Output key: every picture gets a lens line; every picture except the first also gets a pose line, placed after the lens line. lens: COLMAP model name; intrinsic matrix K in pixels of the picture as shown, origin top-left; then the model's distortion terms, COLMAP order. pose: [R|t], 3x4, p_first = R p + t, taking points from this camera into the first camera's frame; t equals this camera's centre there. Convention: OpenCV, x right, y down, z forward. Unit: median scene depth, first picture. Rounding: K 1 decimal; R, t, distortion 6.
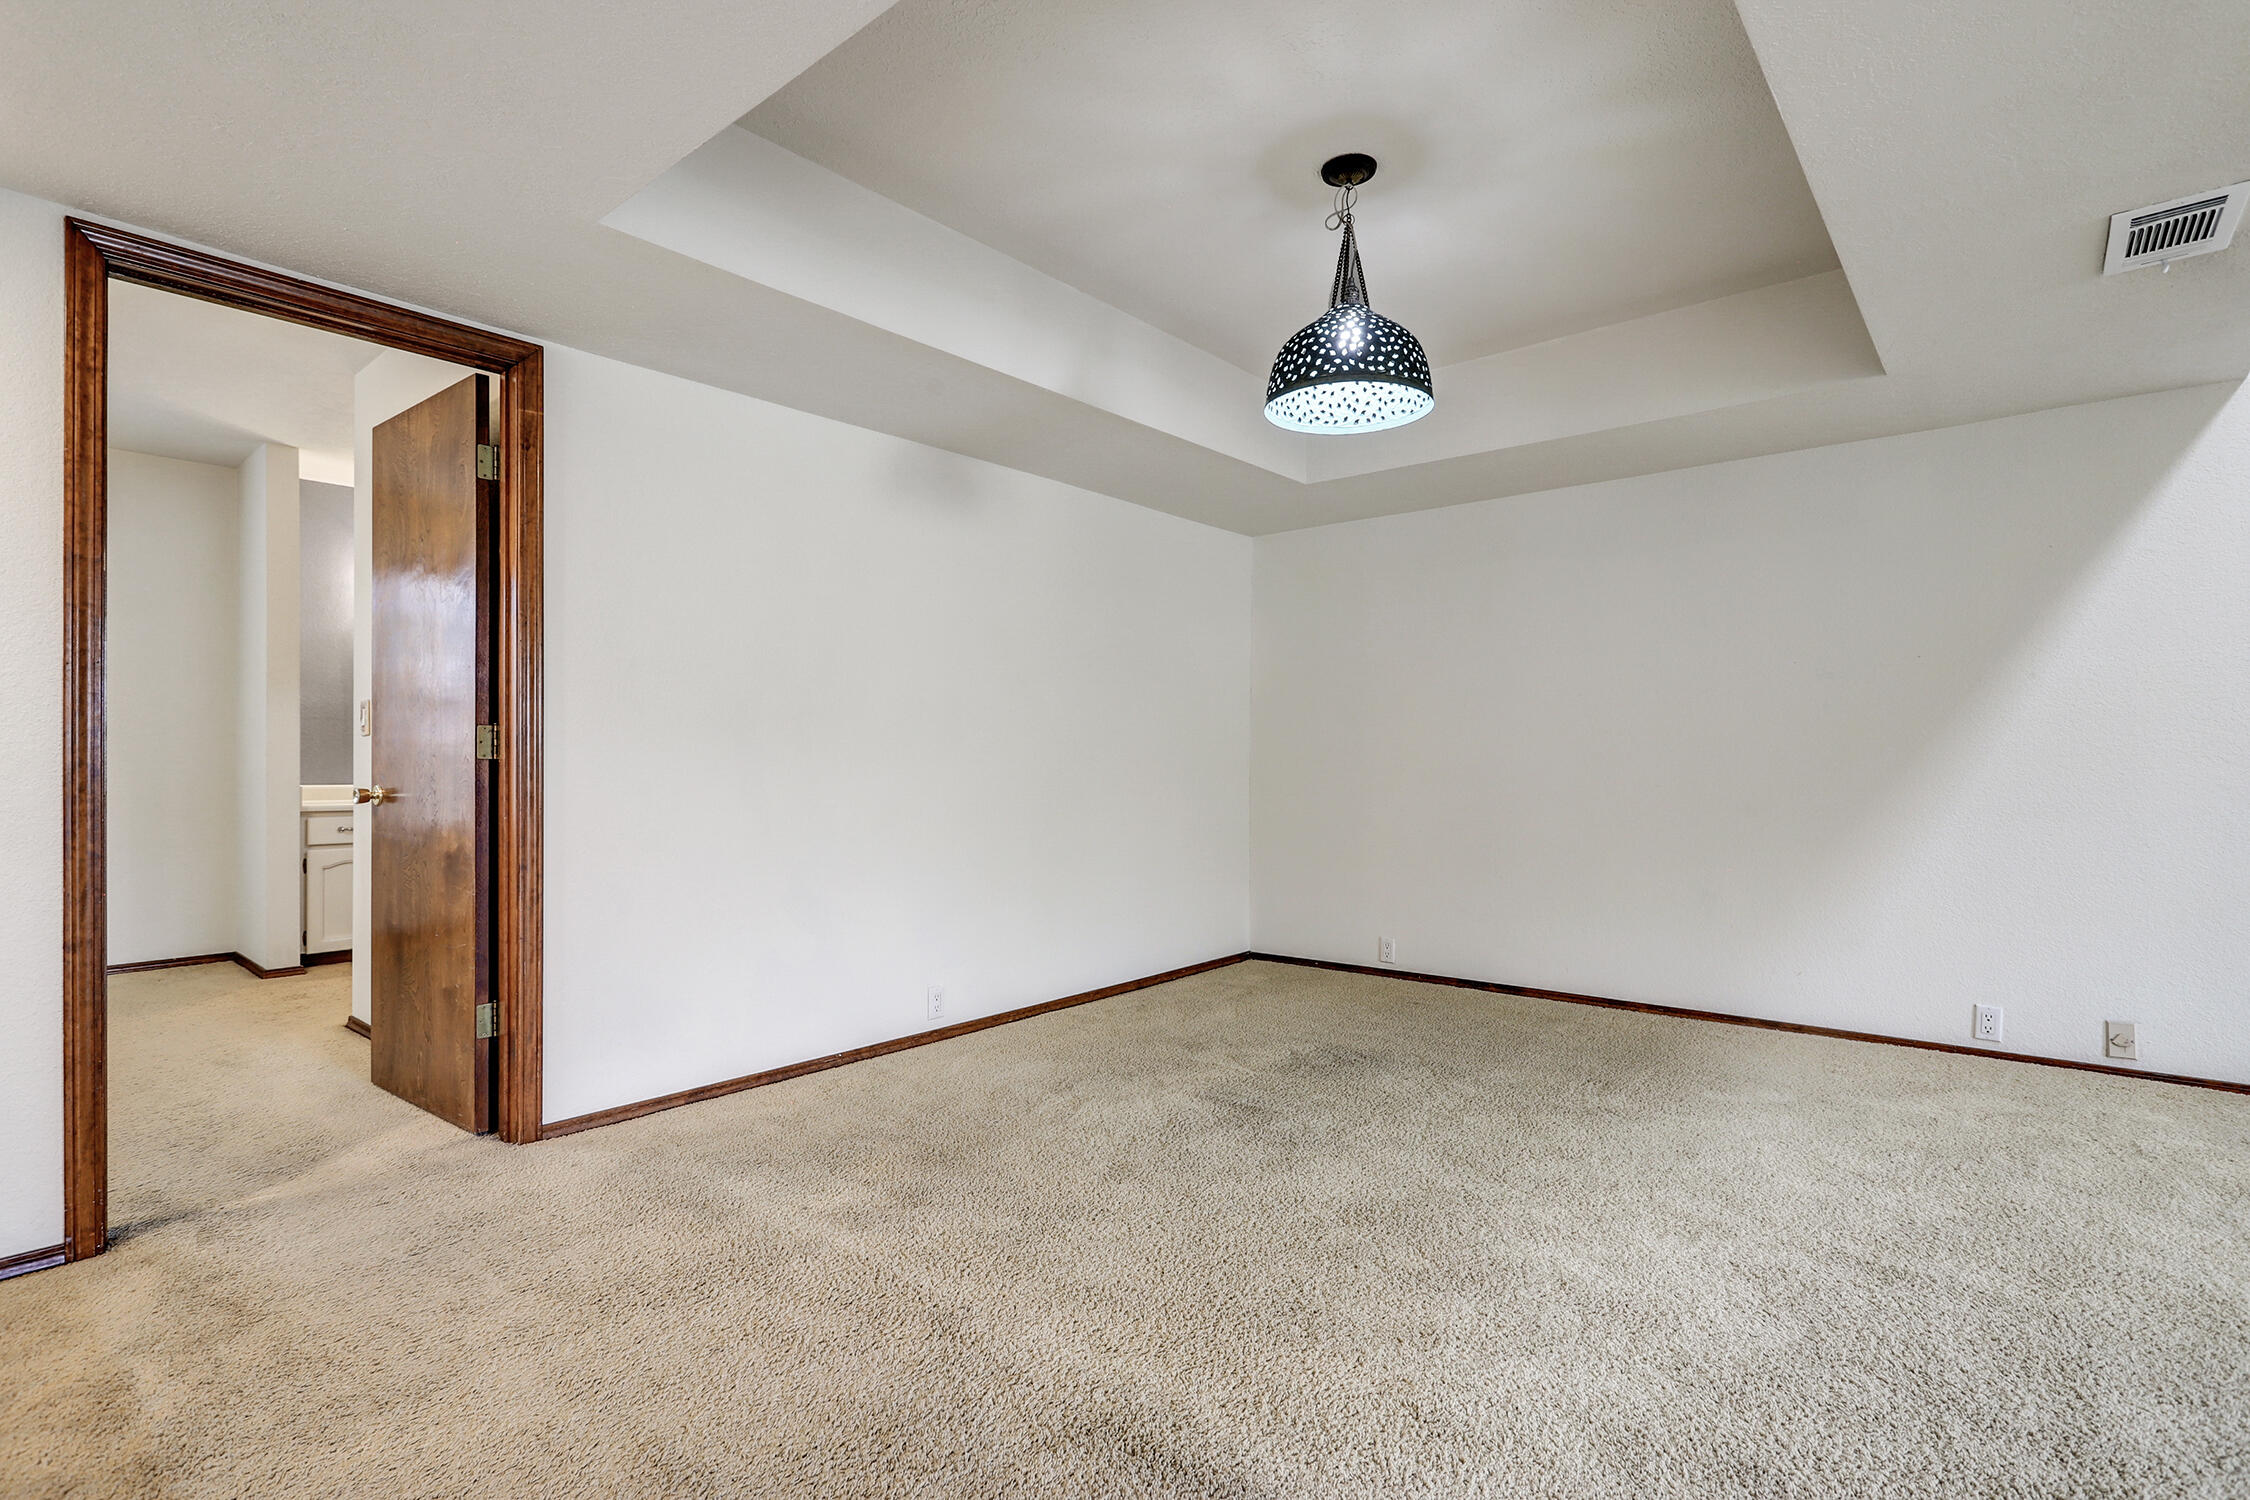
lens RADIAL K [[1068.3, 0, 1145.1], [0, 1068.3, 760.1], [0, 0, 1]] dist [-0.006555, 0.000828]
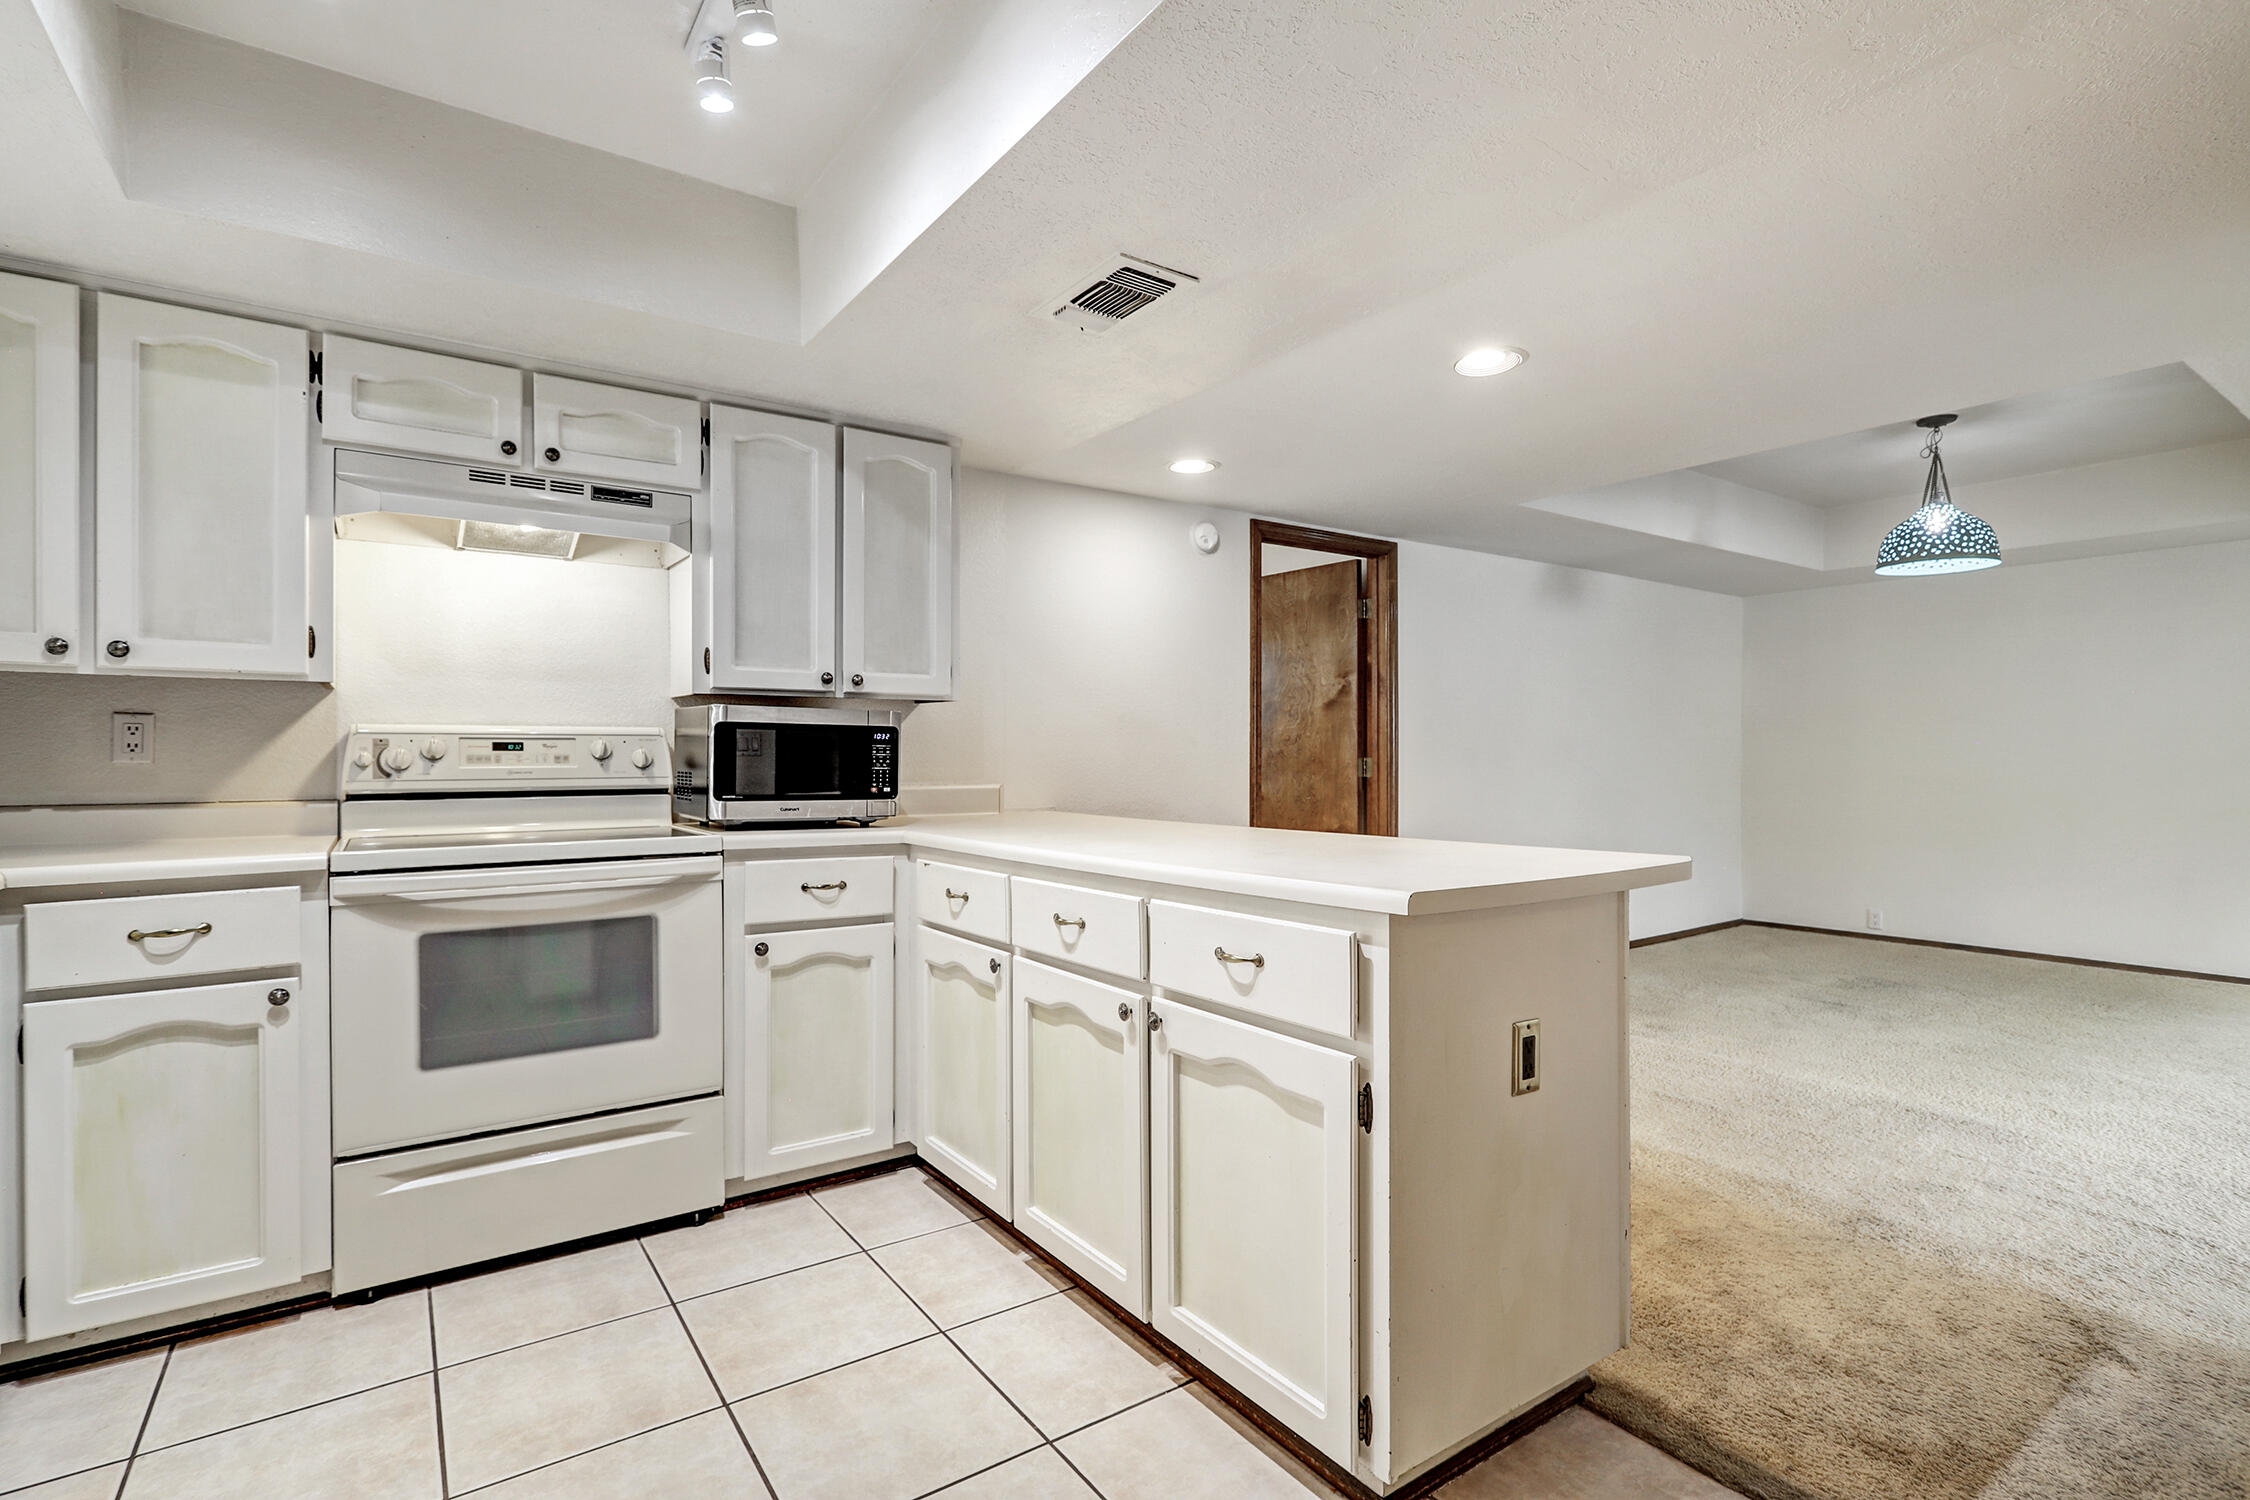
lens RADIAL K [[1068.3, 0, 1133.0], [0, 1068.3, 748.7], [0, 0, 1]] dist [-0.006555, 0.000828]
pose [[0.966403, -0.000828, -0.257030, -0.530072], [0.000066, 0.999996, -0.002975, -0.042280], [0.257031, 0.002858, 0.966399, -0.812144]]
